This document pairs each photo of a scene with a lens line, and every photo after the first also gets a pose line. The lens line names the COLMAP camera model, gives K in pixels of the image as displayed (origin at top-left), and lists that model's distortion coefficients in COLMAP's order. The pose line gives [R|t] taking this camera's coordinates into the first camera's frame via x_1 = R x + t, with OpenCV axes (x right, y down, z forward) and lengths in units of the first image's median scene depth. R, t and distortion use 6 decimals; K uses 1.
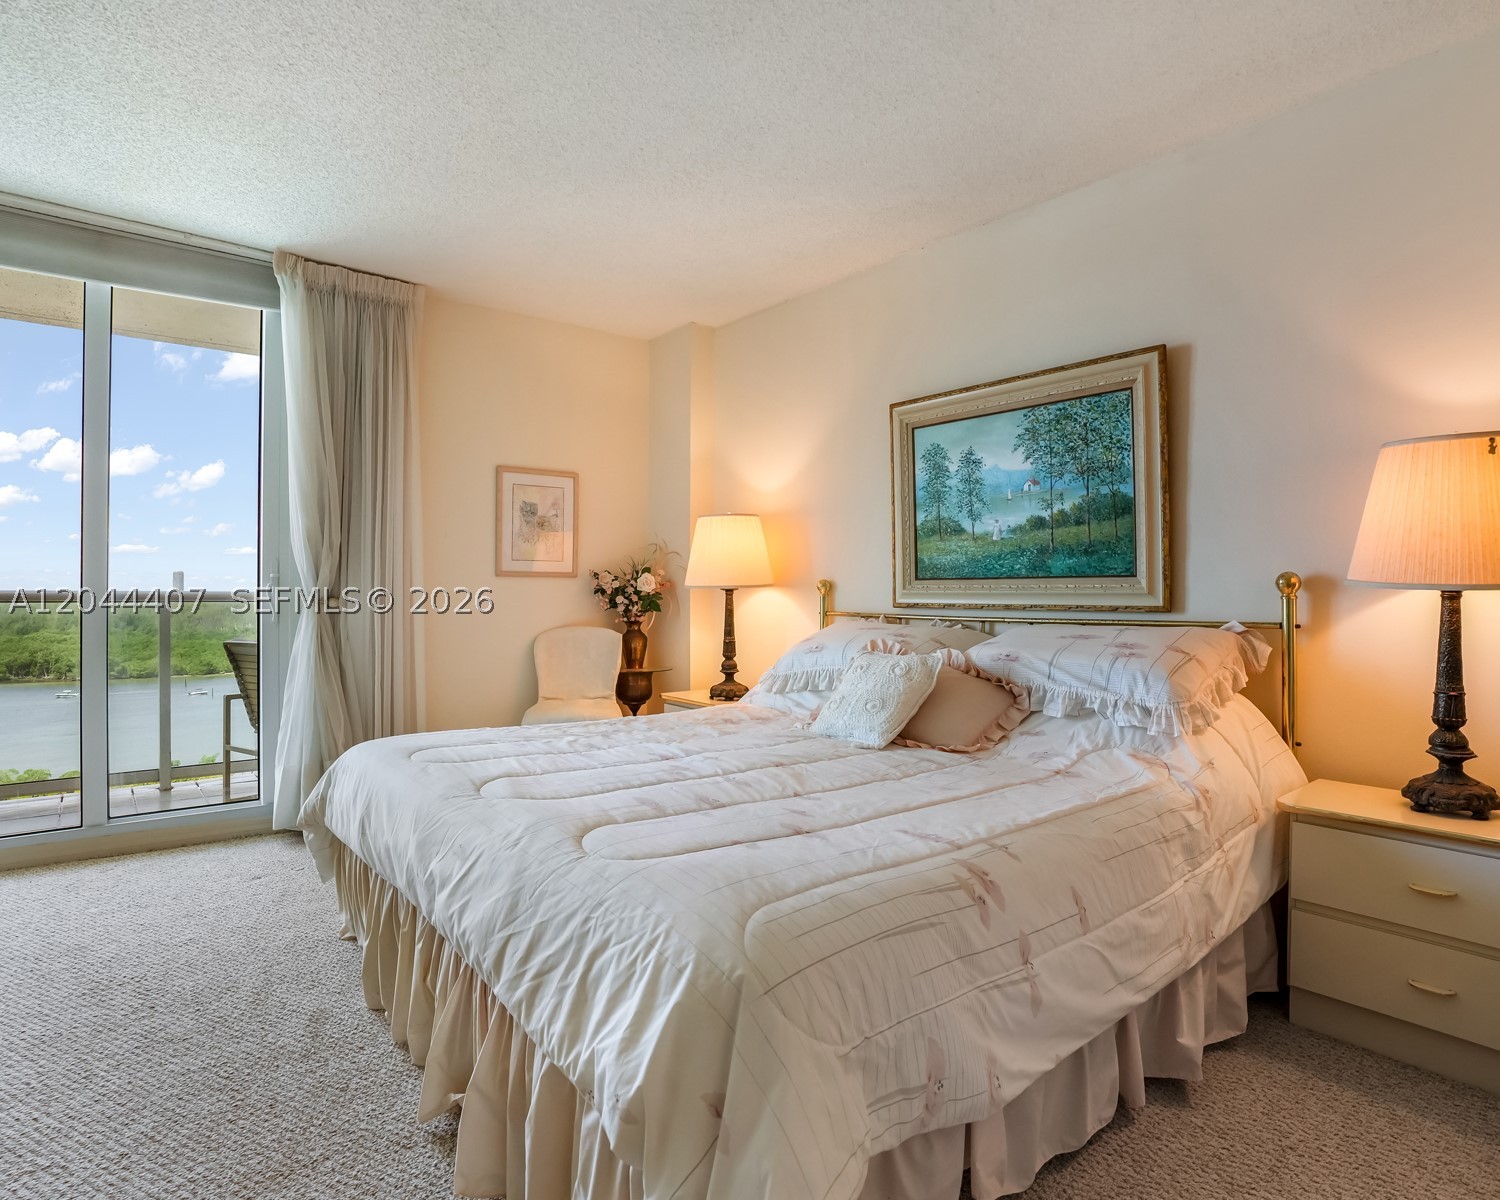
lens RADIAL K [[845.5, 0, 743.3], [0, 845.5, 588.4], [0, 0, 1]] dist [-0.042603, 0.002415]
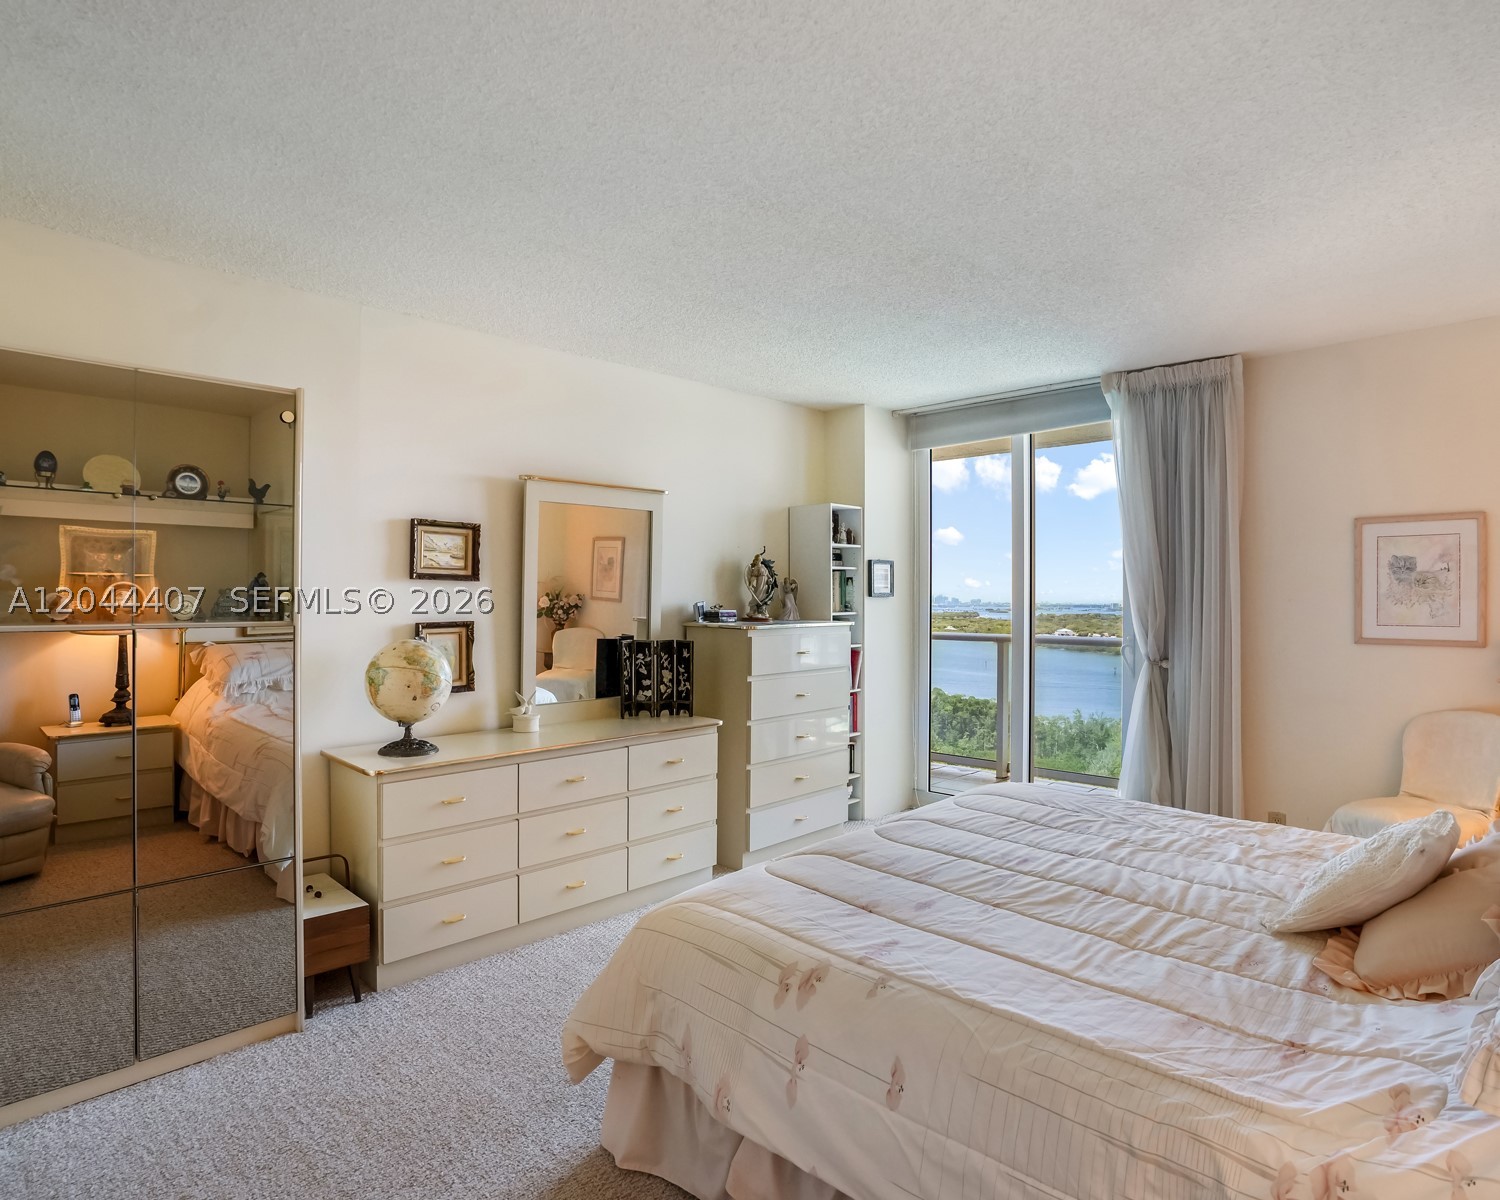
lens RADIAL K [[845.5, 0, 743.3], [0, 845.5, 588.4], [0, 0, 1]] dist [-0.042603, 0.002415]
pose [[0.123137, -0.008759, -0.992351, 1.702962], [0.000015, 0.999961, -0.008825, -0.225790], [0.992390, 0.001072, 0.123132, 0.898789]]
